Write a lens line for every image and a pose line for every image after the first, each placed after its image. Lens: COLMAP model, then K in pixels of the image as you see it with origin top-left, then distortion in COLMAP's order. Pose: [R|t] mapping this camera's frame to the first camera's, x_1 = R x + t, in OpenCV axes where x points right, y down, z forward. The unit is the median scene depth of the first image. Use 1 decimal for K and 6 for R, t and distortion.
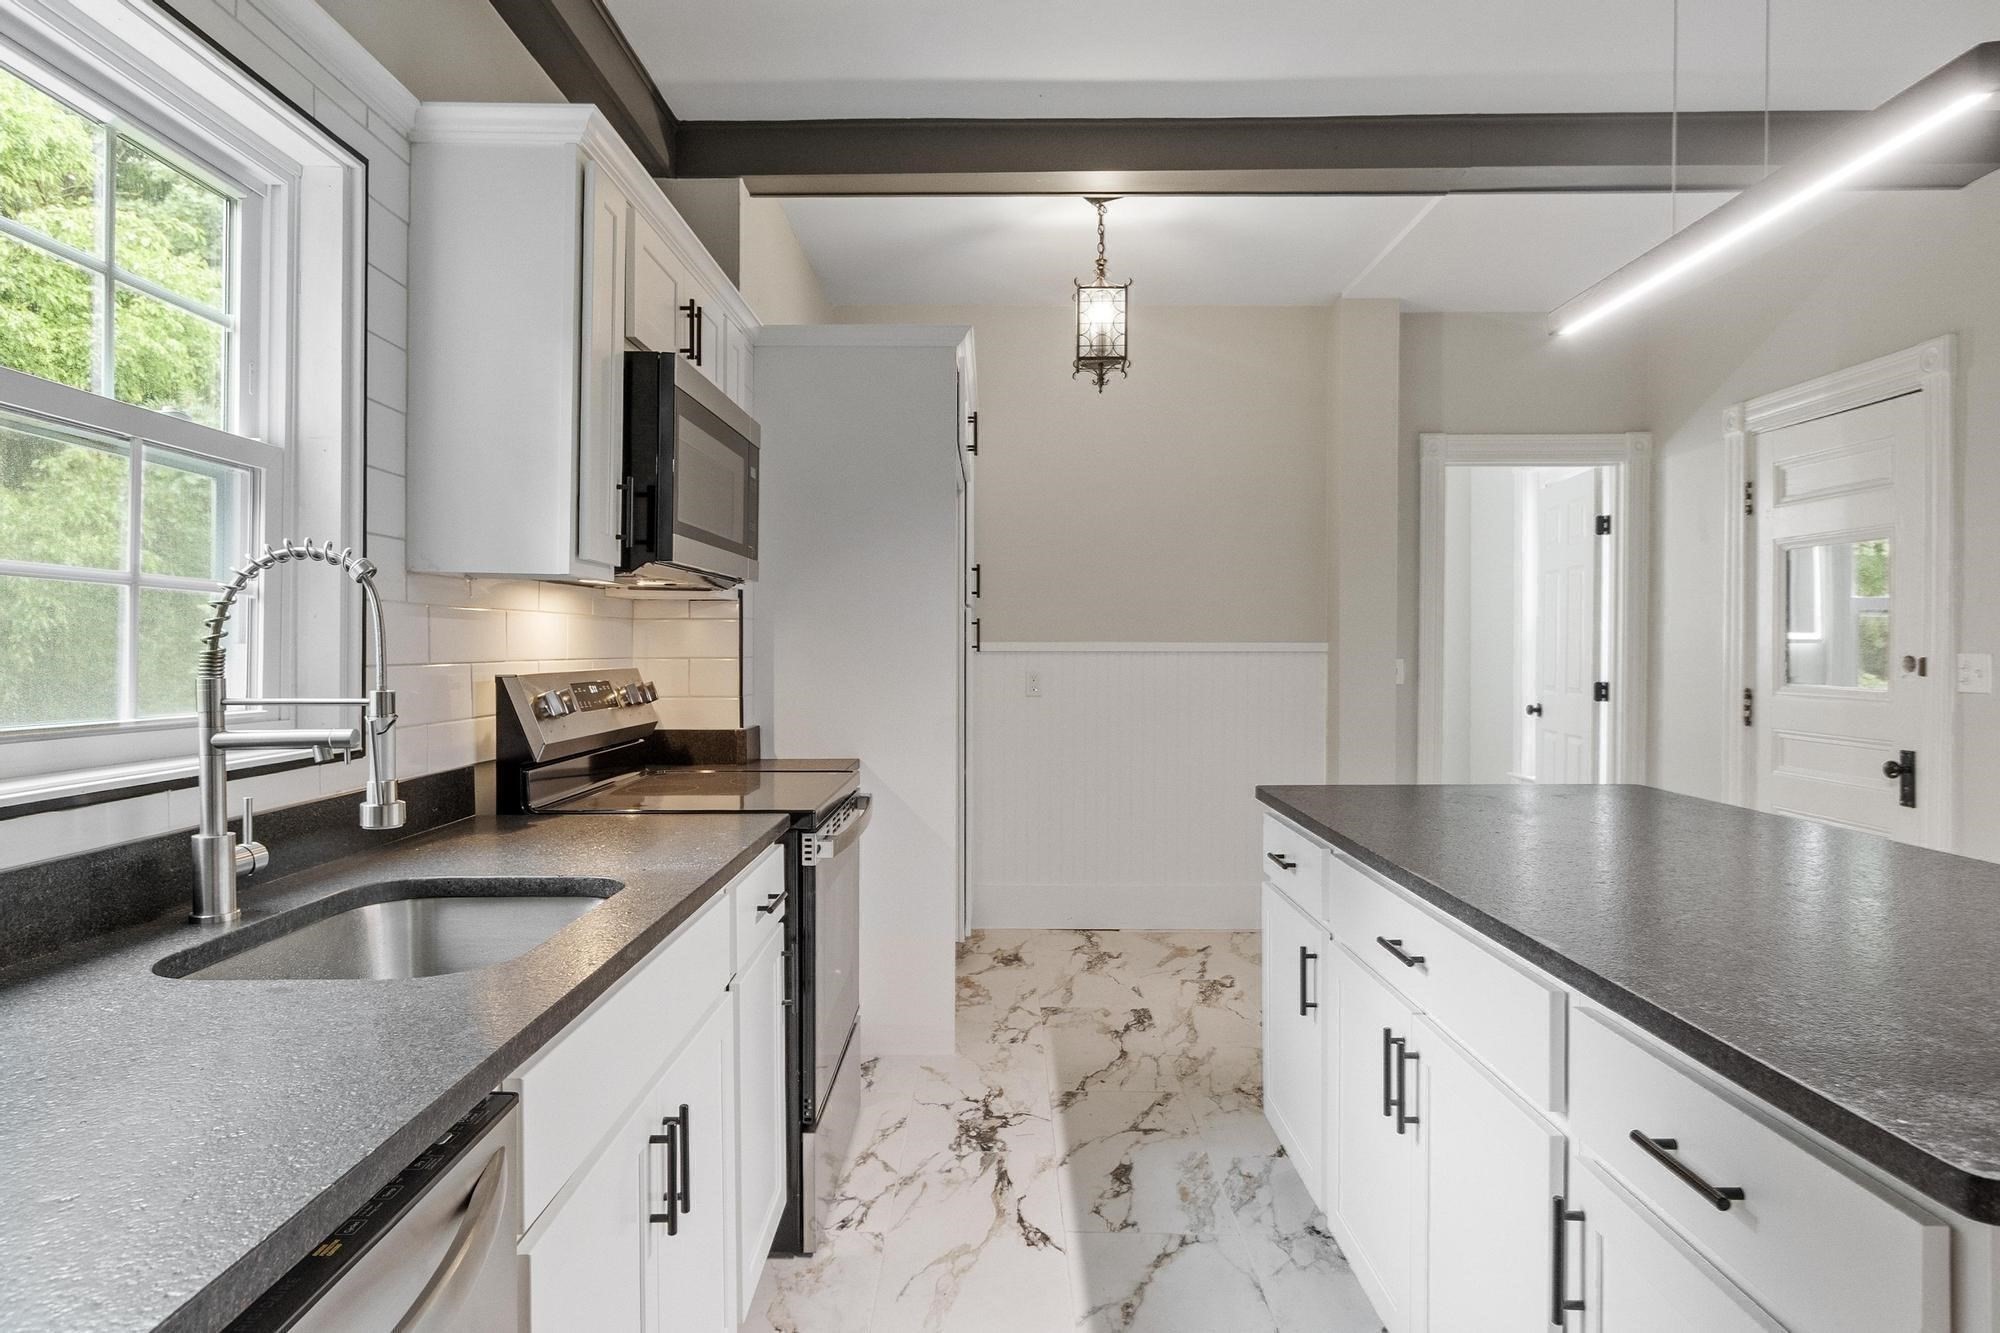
lens RADIAL K [[1179.3, 0, 988.3], [0, 1179.3, 674.6], [0, 0, 1]] dist [0.008419, 0.001325]
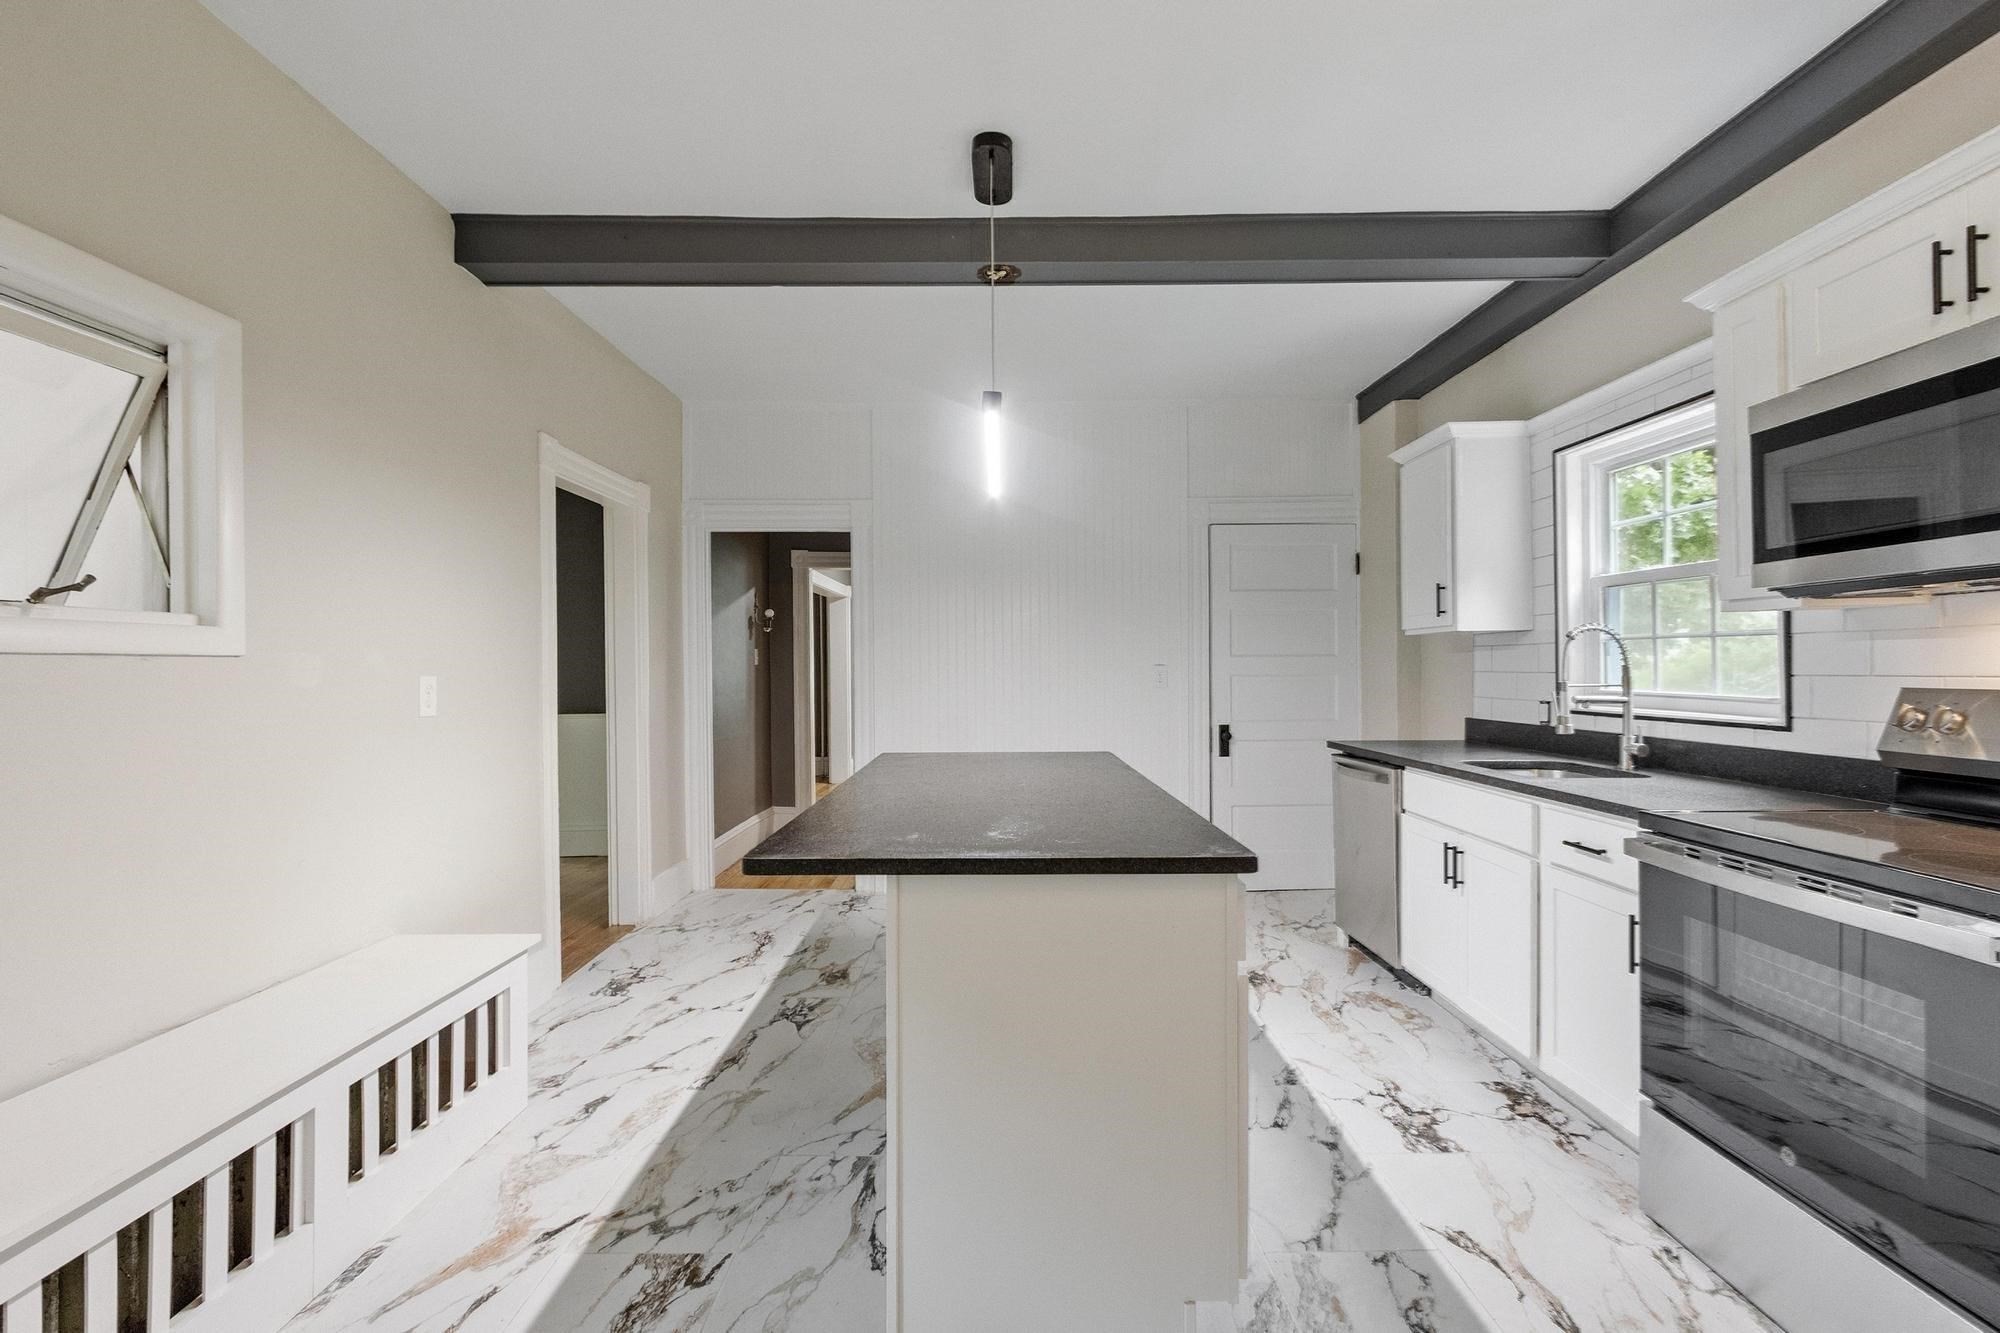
lens RADIAL K [[875.6, 0, 994.6], [0, 875.6, 658.0], [0, 0, 1]] dist [-0.000993, -0.001089]
pose [[-0.999964, 0.007958, -0.002849, 0.364781], [0.007921, 0.999886, 0.012844, -0.035844], [0.002951, 0.012821, -0.999913, 1.436962]]
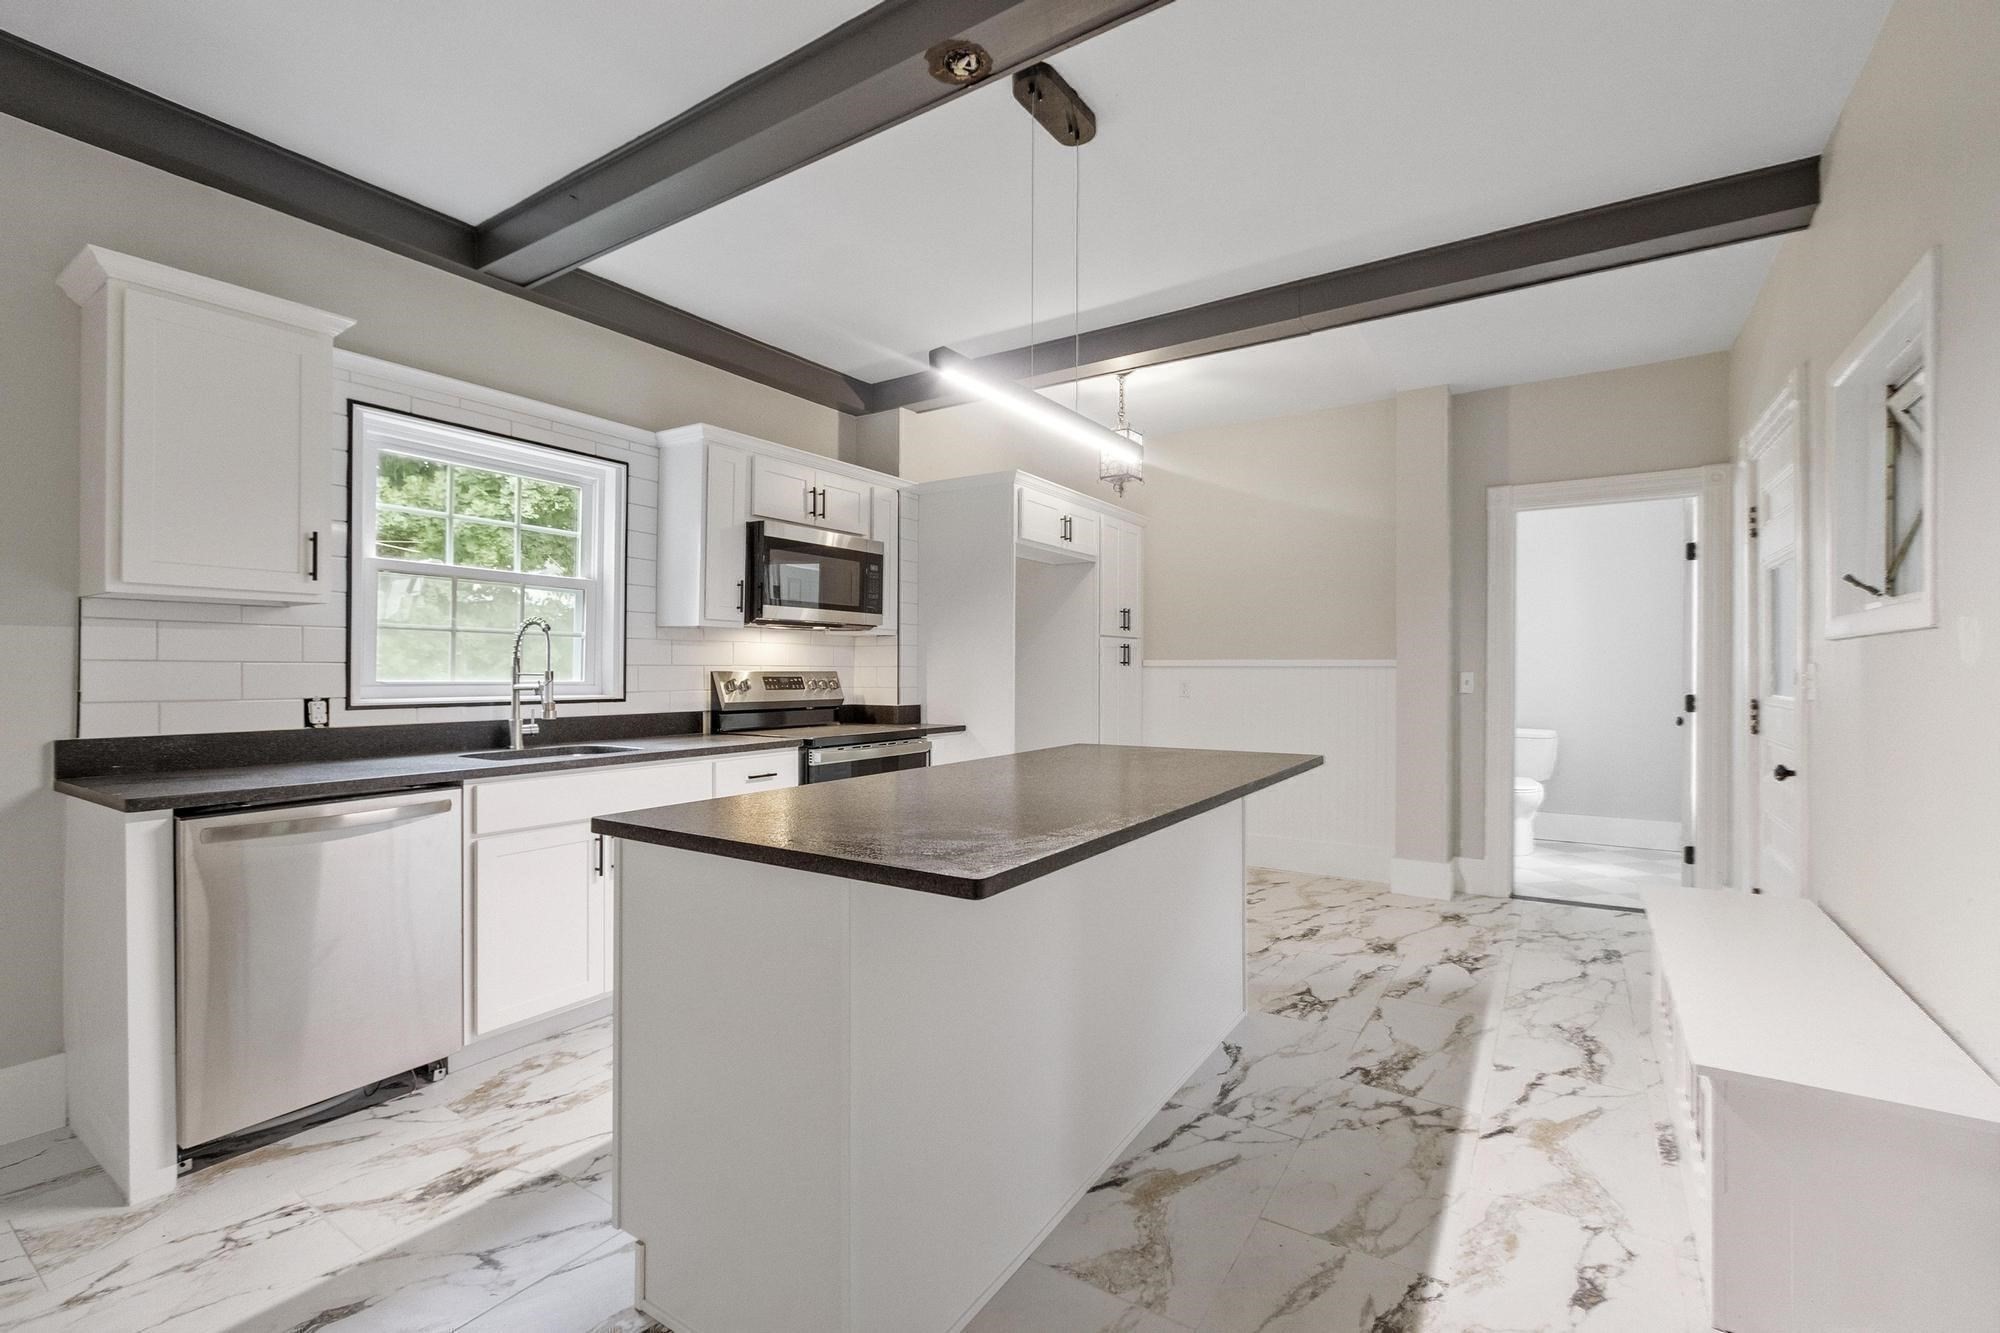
lens RADIAL K [[875.6, 0, 982.3], [0, 875.6, 669.3], [0, 0, 1]] dist [-0.000993, -0.001089]
pose [[0.828406, 0.002195, -0.560124, 0.734337], [-0.015996, 0.999677, -0.019741, 0.016508], [0.559900, 0.025313, 0.828173, -0.063538]]
